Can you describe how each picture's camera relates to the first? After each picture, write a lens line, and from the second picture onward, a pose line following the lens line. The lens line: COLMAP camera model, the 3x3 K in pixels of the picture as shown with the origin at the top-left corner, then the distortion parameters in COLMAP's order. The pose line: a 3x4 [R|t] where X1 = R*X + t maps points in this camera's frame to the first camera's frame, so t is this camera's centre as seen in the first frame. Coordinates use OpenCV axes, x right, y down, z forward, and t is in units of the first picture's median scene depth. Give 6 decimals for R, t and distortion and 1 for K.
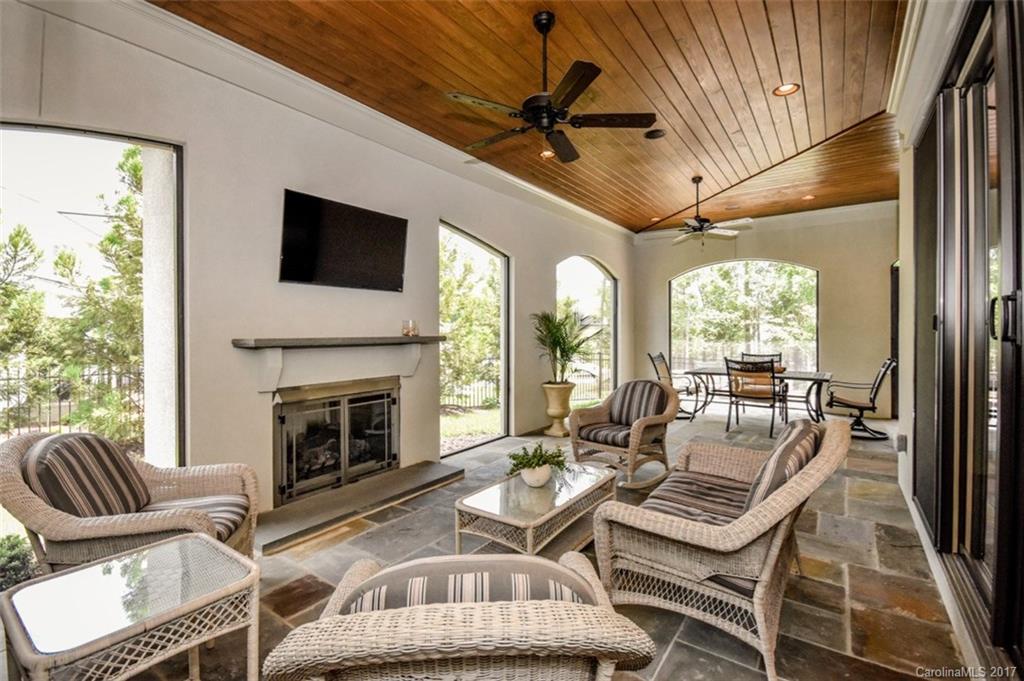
lens RADIAL K [[467.0, 0, 511.2], [0, 467.0, 340.5], [0, 0, 1]] dist [-0.000043, 0.000152]
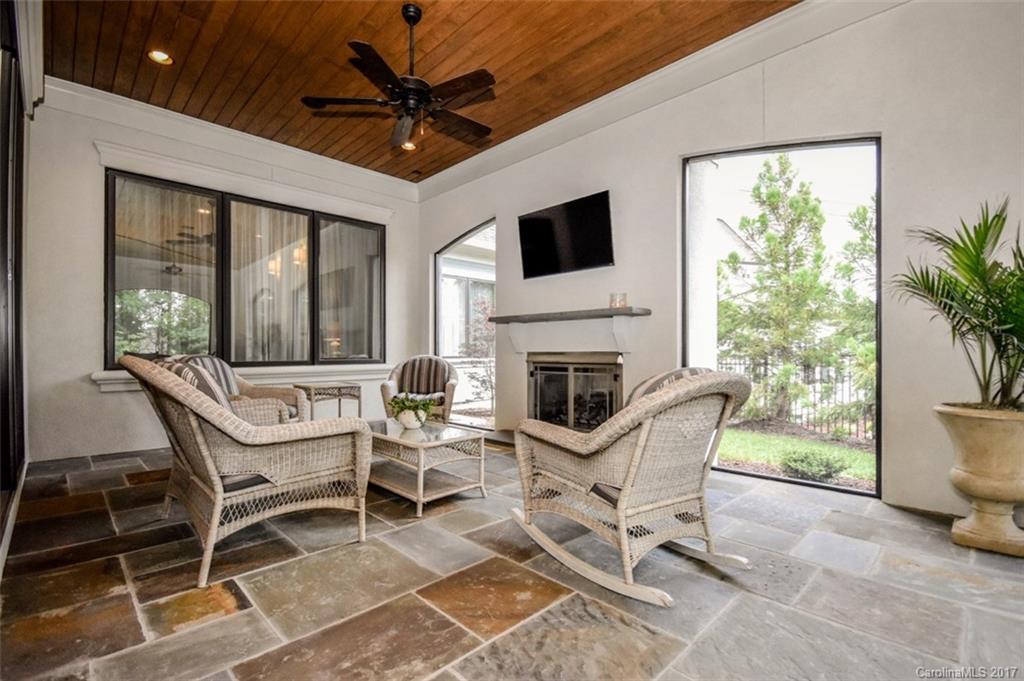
lens RADIAL K [[467.0, 0, 511.0], [0, 467.0, 343.9], [0, 0, 1]] dist [-0.000043, 0.000152]
pose [[-0.183829, -0.008721, -0.982920, 1.257561], [-0.005278, 0.999955, -0.007885, 0.117415], [0.982944, 0.003739, -0.183867, 1.611328]]
